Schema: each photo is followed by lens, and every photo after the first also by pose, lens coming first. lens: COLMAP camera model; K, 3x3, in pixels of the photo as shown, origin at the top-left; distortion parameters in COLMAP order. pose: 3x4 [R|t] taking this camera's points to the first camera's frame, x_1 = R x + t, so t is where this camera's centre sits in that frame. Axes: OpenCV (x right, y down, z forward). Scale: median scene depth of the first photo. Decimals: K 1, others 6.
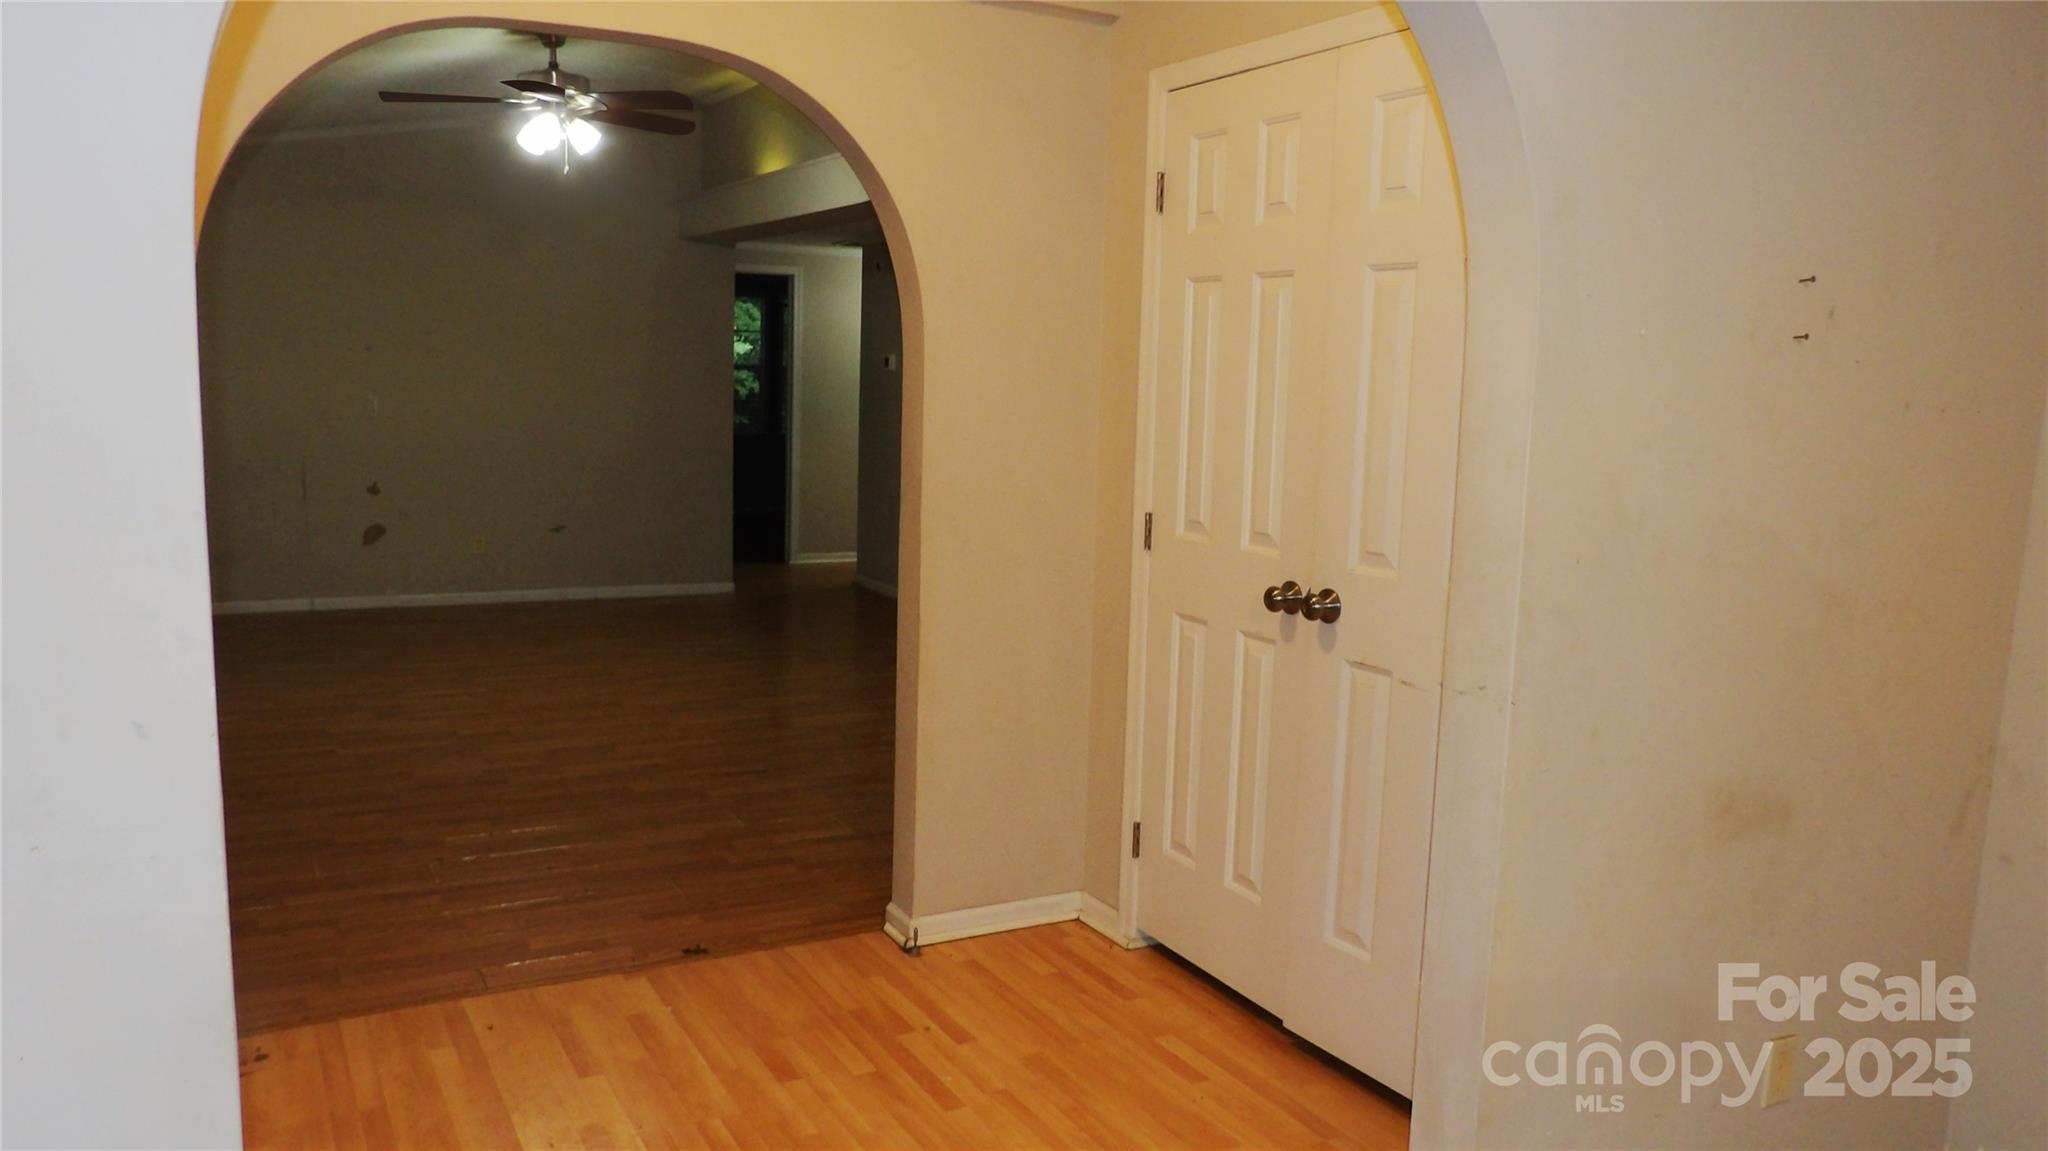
lens RADIAL K [[1484.2, 0, 1021.3], [0, 1484.2, 572.1], [0, 0, 1]] dist [0.002435, 0.004493]
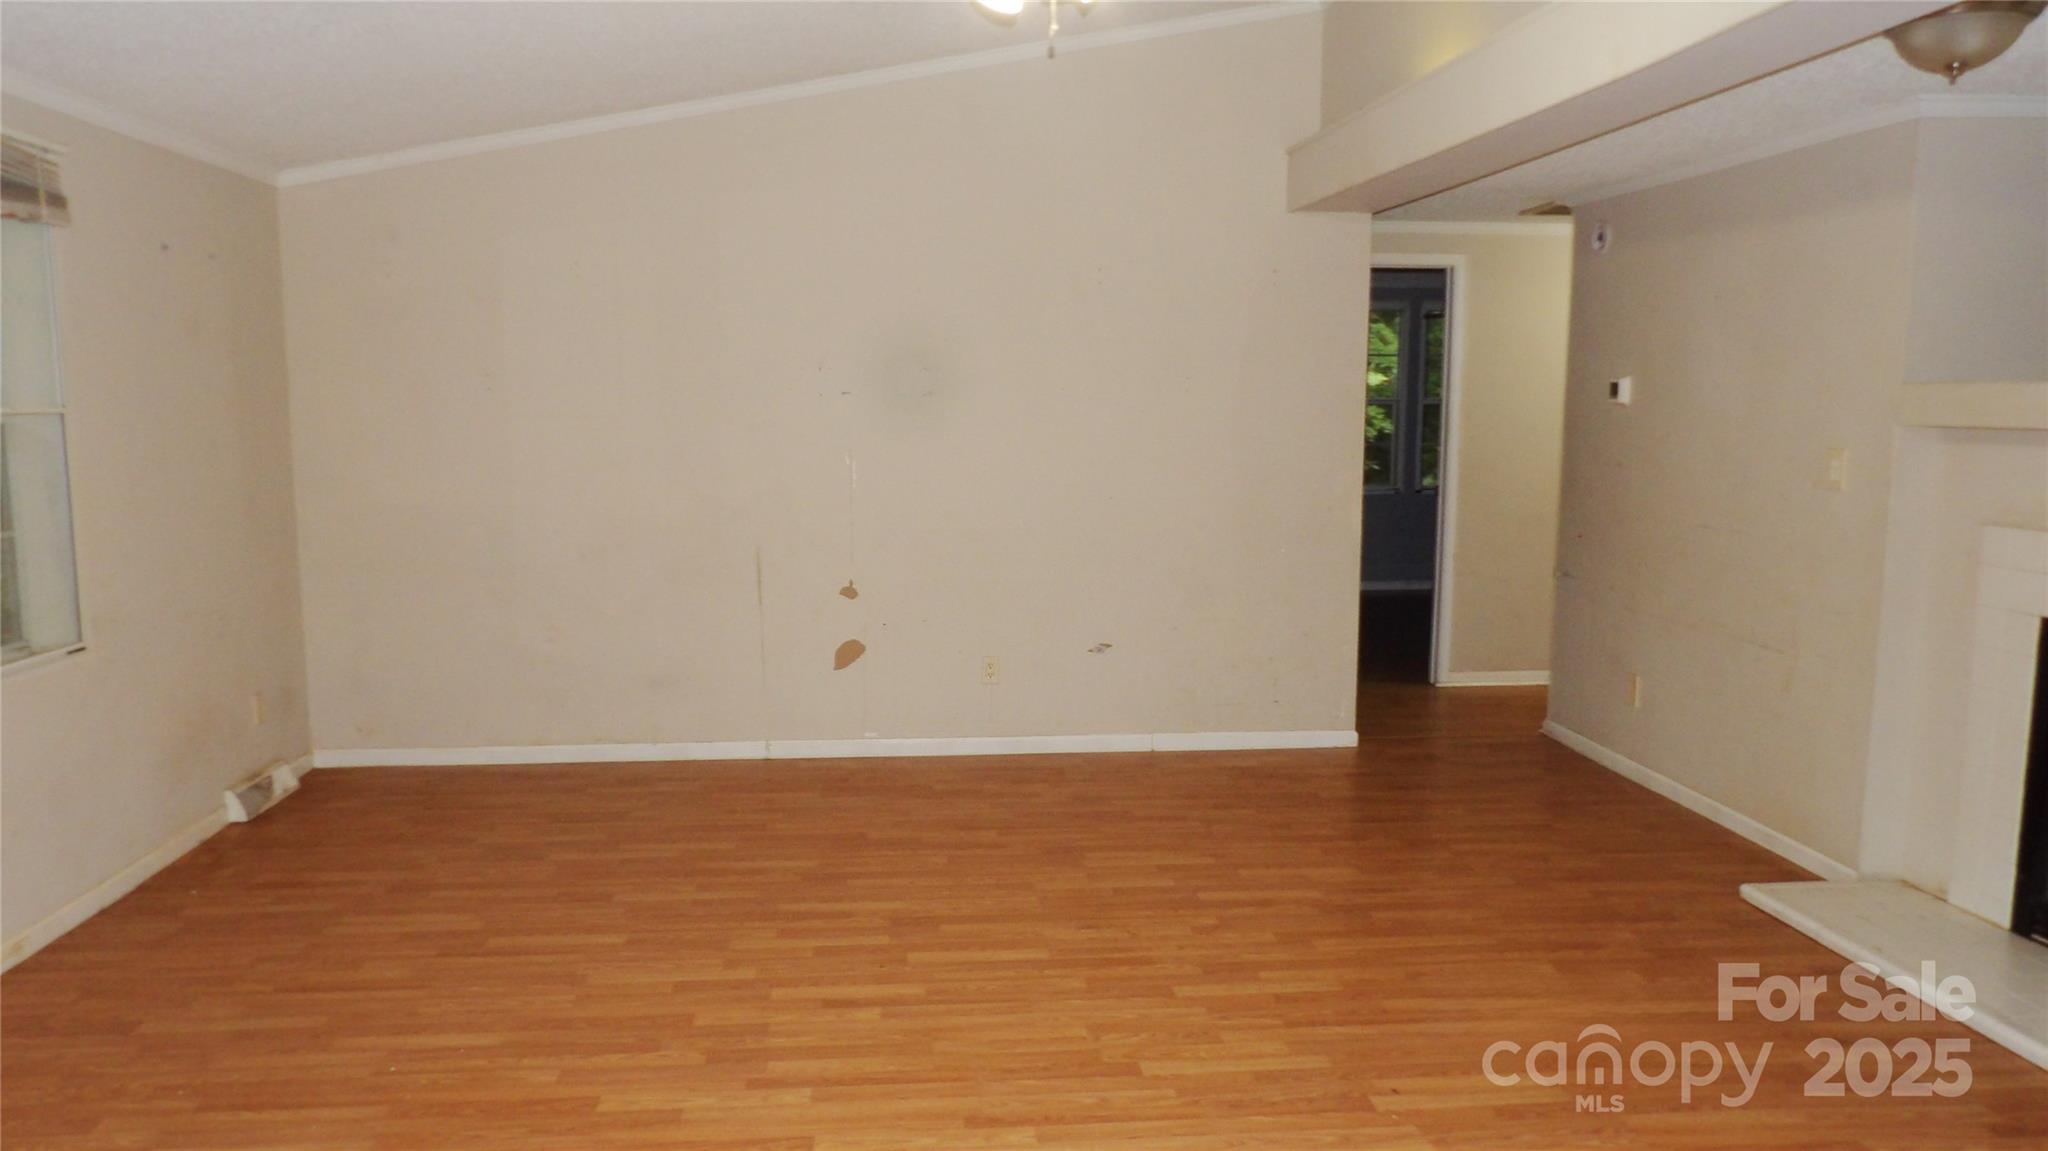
lens RADIAL K [[1484.2, 0, 1019.3], [0, 1484.2, 573.5], [0, 0, 1]] dist [0.002435, 0.004493]
pose [[0.916691, 0.020150, -0.399087, -0.069627], [-0.028796, 0.999462, -0.015681, -0.048405], [0.398557, 0.025867, 0.916779, 0.335088]]
